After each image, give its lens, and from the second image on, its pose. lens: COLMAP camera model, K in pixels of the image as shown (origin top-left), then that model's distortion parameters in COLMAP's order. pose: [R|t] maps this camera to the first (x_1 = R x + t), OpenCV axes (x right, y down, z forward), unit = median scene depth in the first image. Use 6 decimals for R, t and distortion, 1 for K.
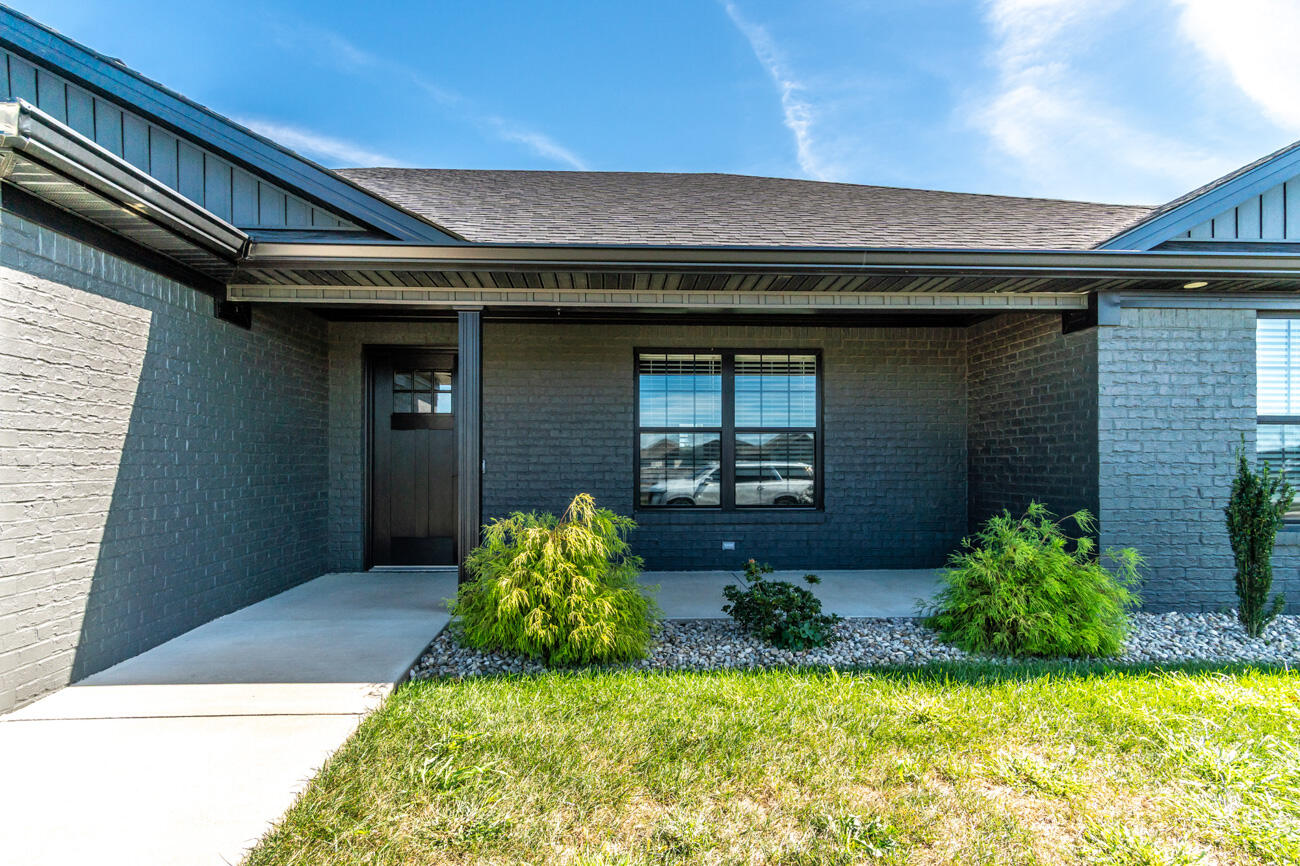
lens RADIAL K [[714.2, 0, 648.8], [0, 714.2, 476.2], [0, 0, 1]] dist [0.005221, 0.003007]
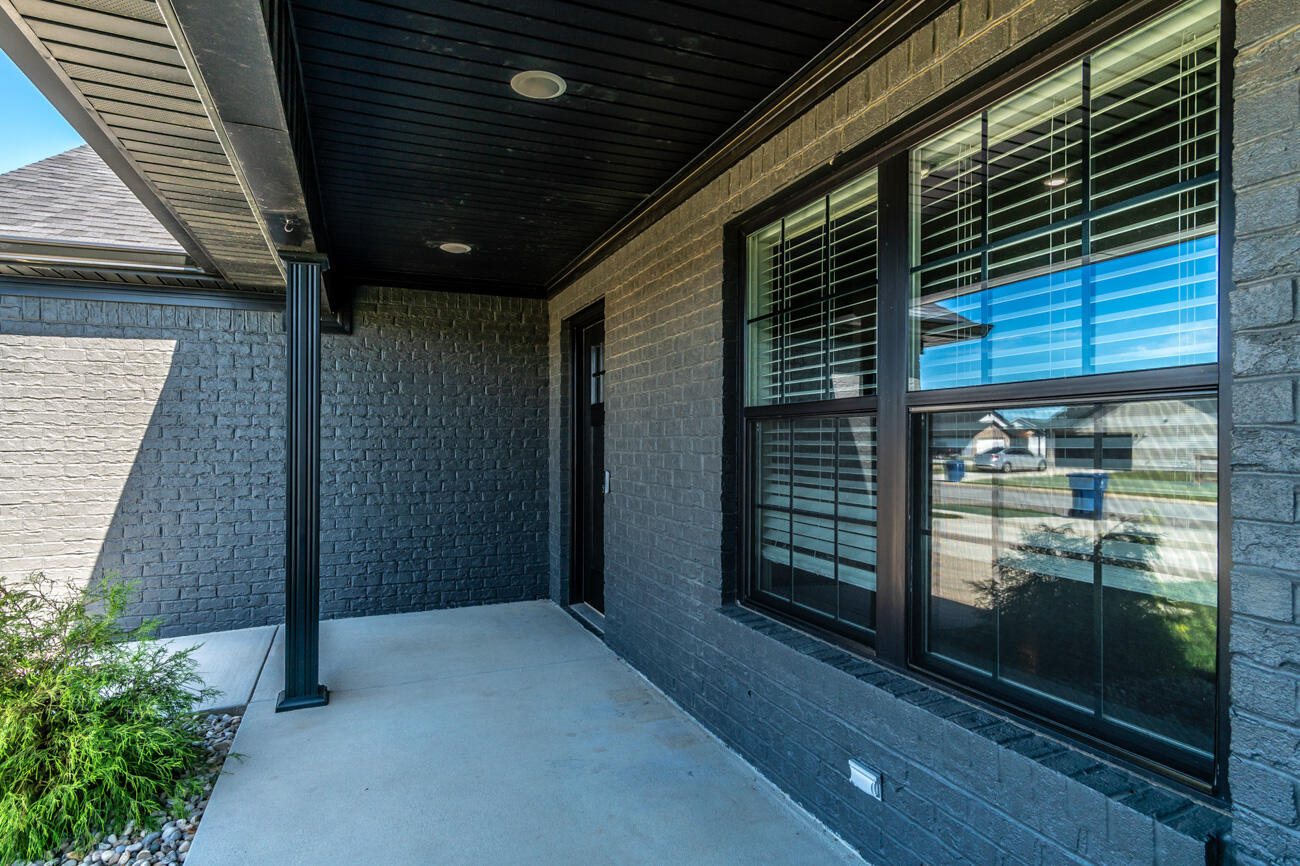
lens RADIAL K [[690.1, 0, 651.1], [0, 690.1, 472.4], [0, 0, 1]] dist [0.002459, 0.000810]
pose [[0.336900, 0.041144, -0.940641, 0.659493], [-0.019666, 0.999134, 0.036659, -0.084004], [0.941335, 0.006148, 0.337418, 1.479786]]
